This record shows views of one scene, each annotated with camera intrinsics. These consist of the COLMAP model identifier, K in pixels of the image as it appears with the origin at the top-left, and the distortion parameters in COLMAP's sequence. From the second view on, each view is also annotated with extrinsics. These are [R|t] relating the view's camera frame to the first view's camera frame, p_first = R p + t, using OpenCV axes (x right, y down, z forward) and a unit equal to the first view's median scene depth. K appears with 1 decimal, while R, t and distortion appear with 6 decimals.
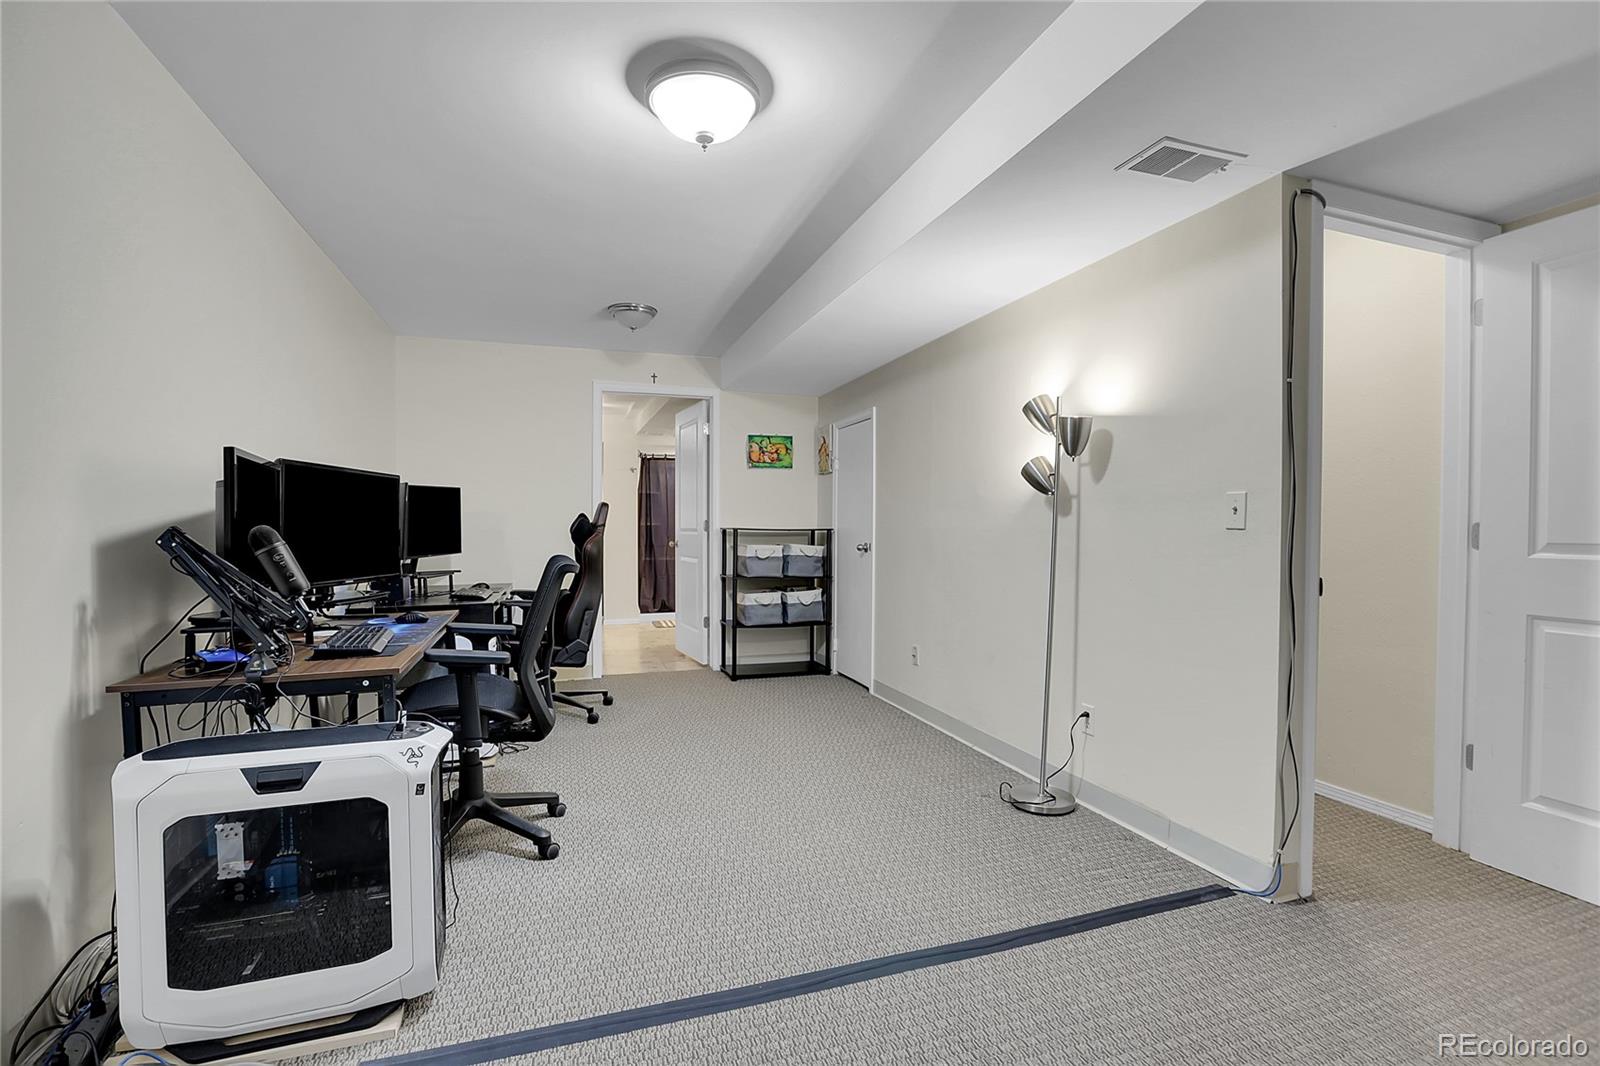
lens RADIAL K [[730.1, 0, 805.5], [0, 730.1, 536.7], [0, 0, 1]] dist [-0.043144, 0.013318]
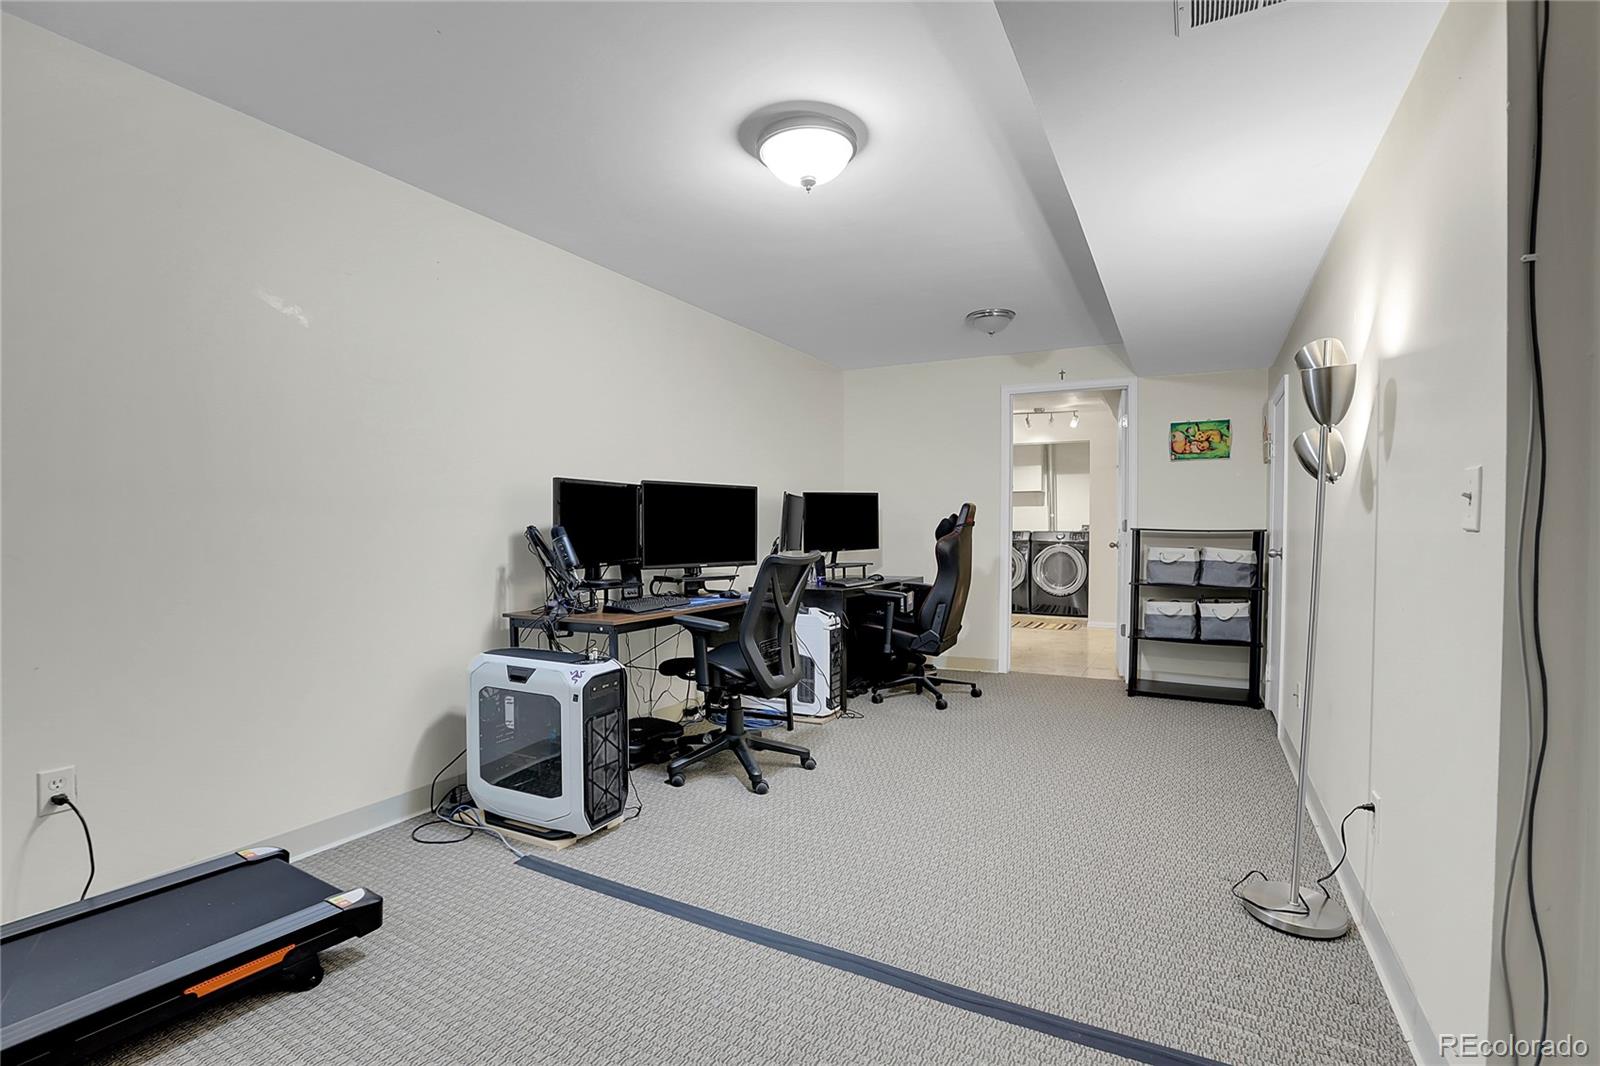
lens RADIAL K [[721.9, 0, 804.6], [0, 721.9, 541.2], [0, 0, 1]] dist [-0.058965, 0.017674]
pose [[0.689166, 0.015374, -0.724441, 0.258795], [-0.011311, 0.999881, 0.010459, -0.000382], [0.724515, 0.000986, 0.689258, 0.089520]]
